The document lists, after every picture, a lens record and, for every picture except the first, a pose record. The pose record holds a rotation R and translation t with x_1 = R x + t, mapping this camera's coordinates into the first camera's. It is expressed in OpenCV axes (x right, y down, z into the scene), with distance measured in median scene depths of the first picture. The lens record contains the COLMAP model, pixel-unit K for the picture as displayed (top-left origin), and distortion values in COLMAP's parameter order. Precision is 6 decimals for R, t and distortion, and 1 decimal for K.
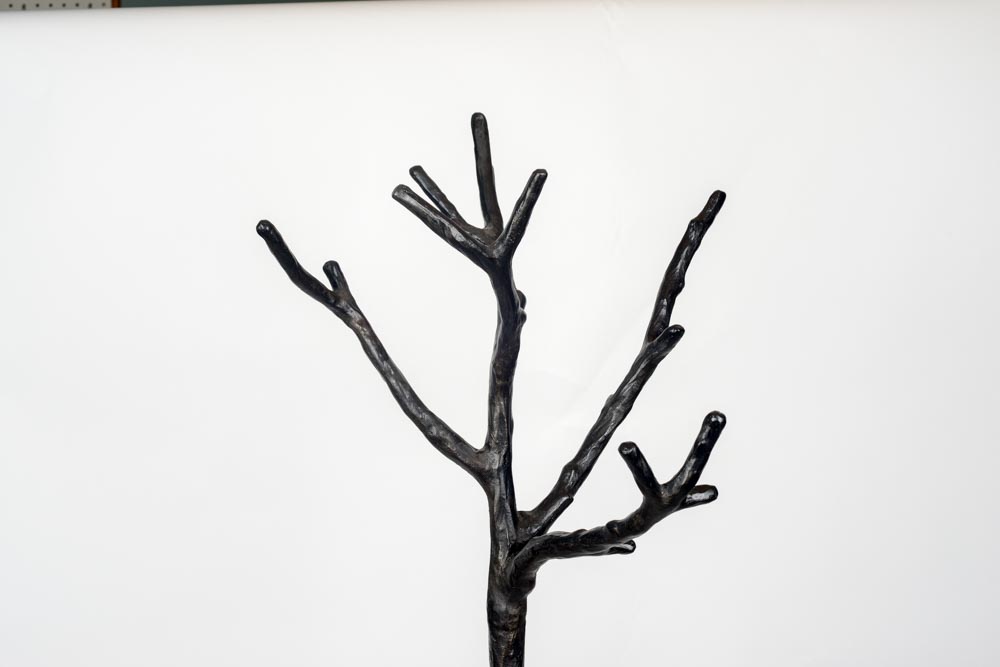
lens RADIAL K [[1867.0, 0, 500.7], [0, 1867.0, 333.0], [0, 0, 1]] dist [0.124950, 0.000000]
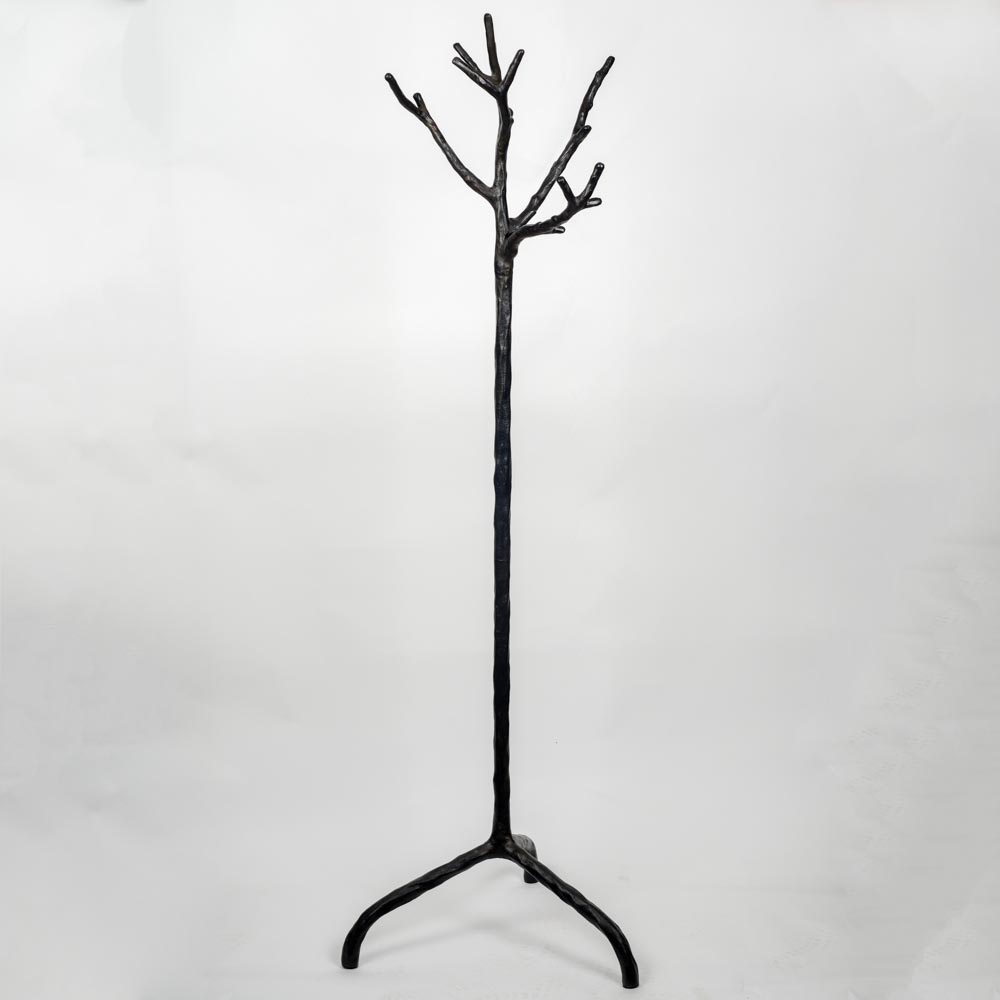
lens RADIAL K [[2678.3, 0, 493.5], [0, 2678.3, 500.3], [0, 0, 1]] dist [0.223303, 0.000000]
pose [[0.999826, -0.001341, 0.018589, -0.063449], [-0.000820, 0.993279, 0.115743, 0.062863], [-0.018619, -0.115738, 0.993105, -1.966087]]
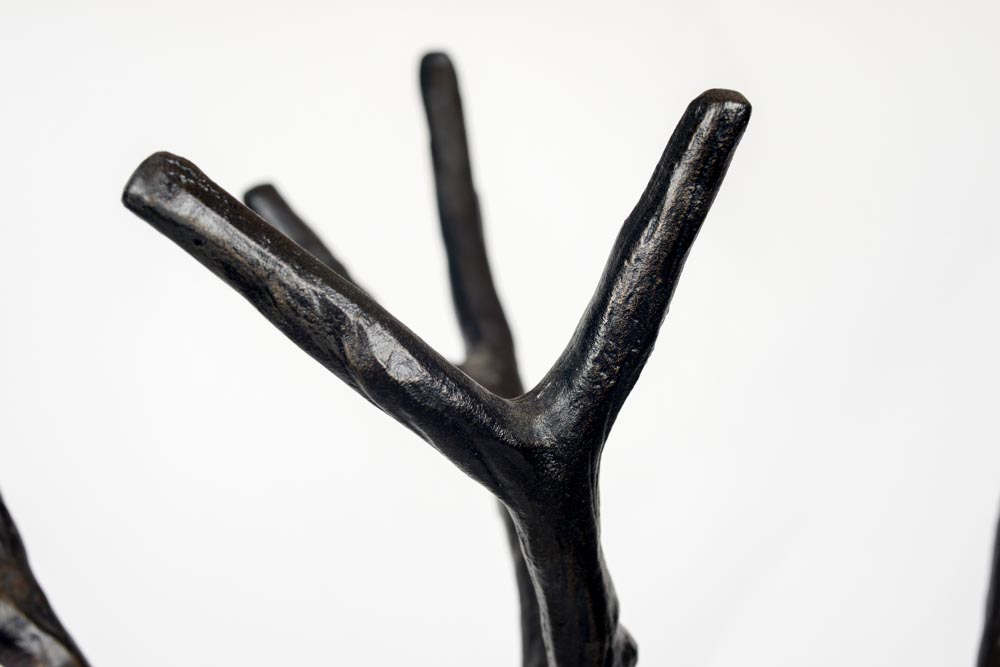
lens RADIAL K [[1867.0, 0, 499.6], [0, 1867.0, 331.8], [0, 0, 1]] dist [0.124950, 0.000000]
pose [[0.998732, -0.017008, 0.047387, -0.019461], [0.021717, 0.994679, -0.100704, -0.028361], [-0.045422, 0.101605, 0.993787, 0.700164]]
